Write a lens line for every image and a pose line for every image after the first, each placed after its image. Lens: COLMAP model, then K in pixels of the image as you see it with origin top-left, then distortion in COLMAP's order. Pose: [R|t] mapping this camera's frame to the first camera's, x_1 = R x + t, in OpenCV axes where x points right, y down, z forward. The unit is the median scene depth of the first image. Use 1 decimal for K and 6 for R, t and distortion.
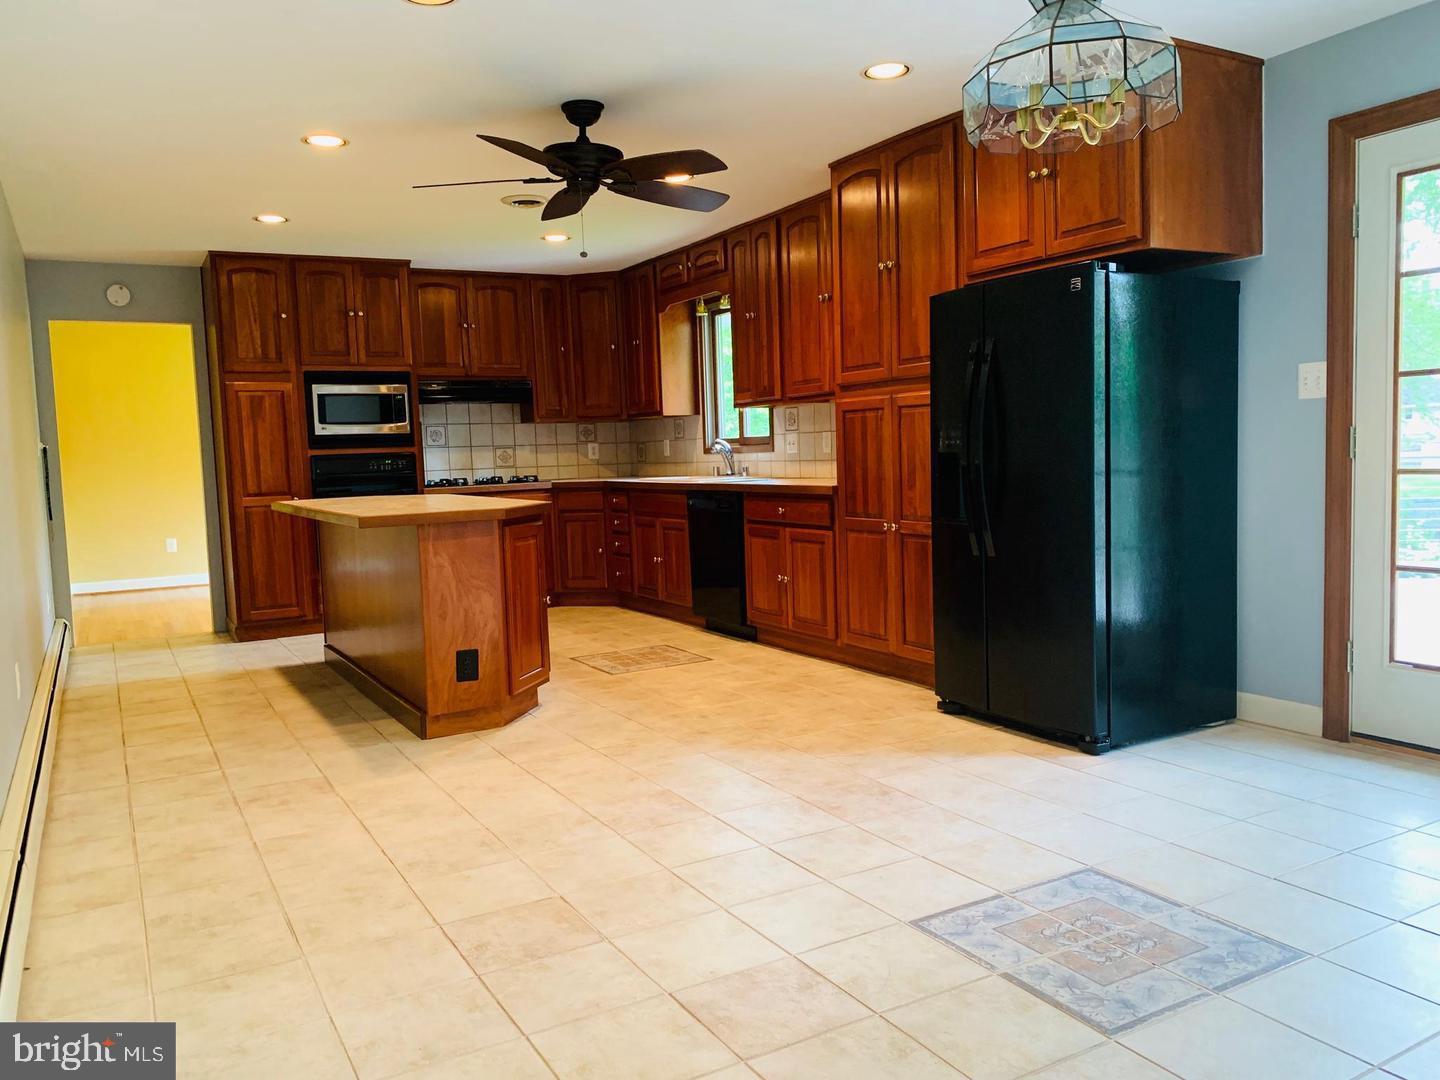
lens RADIAL K [[1096.5, 0, 712.9], [0, 1096.5, 536.6], [0, 0, 1]] dist [0.098683, -0.163676]
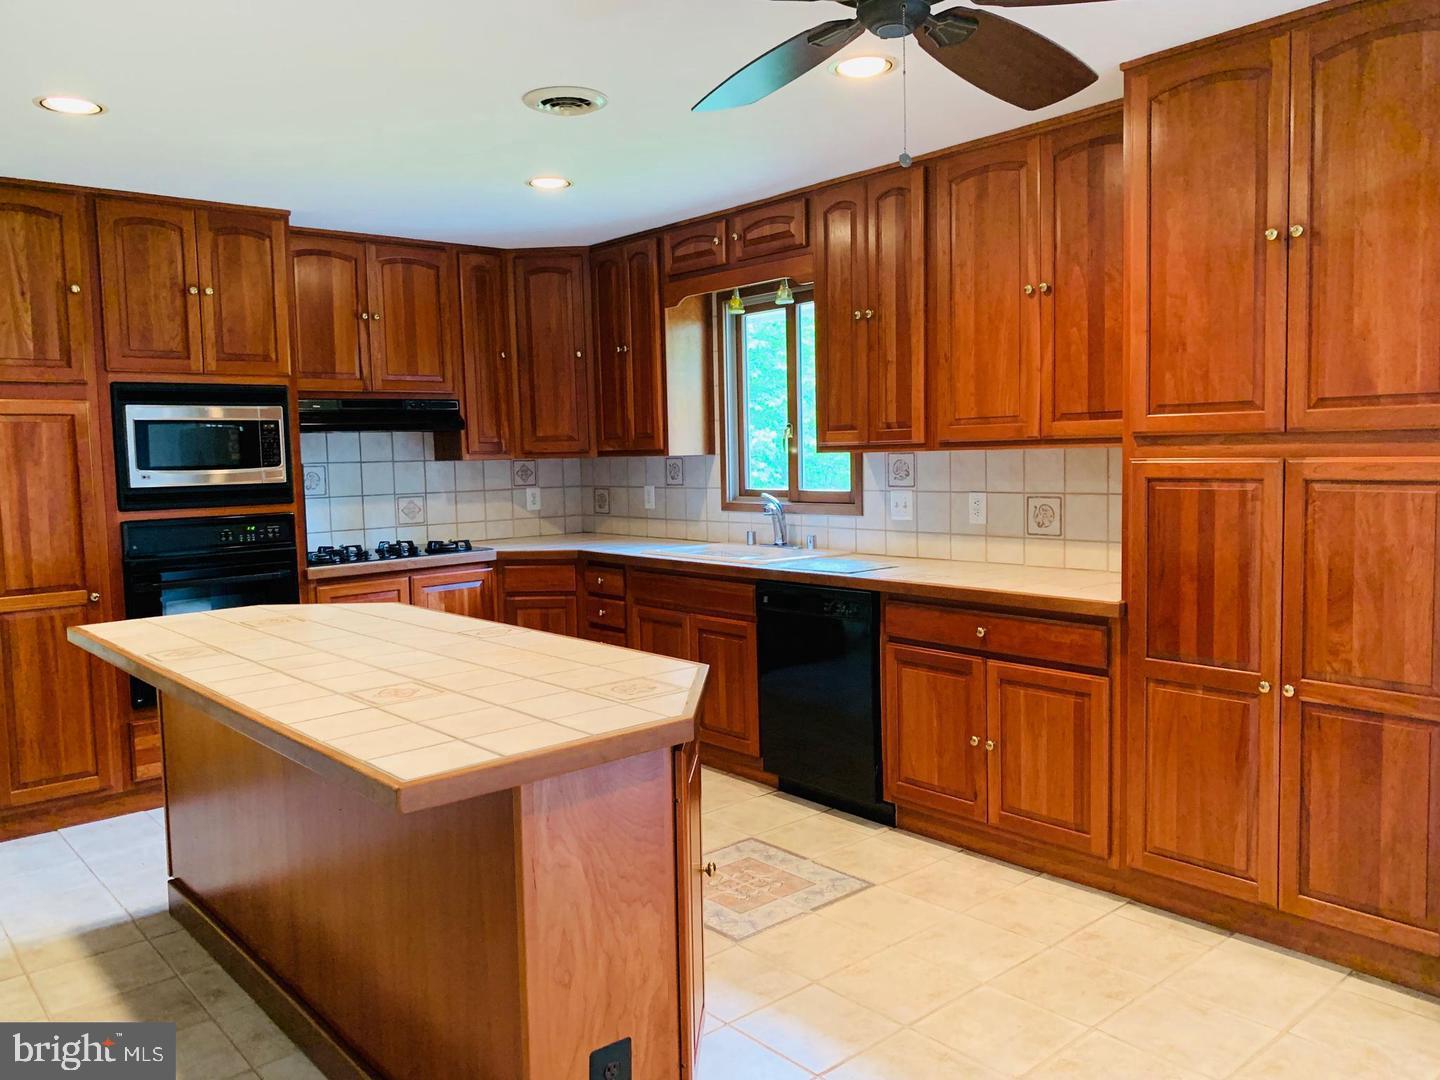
lens RADIAL K [[1109.4, 0, 719.6], [0, 1109.4, 527.6], [0, 0, 1]] dist [0.019894, 0.006289]
pose [[0.979990, -0.002148, 0.199036, -0.165648], [0.005300, 0.999869, -0.015306, -0.059248], [-0.198977, 0.016054, 0.979873, 0.341589]]
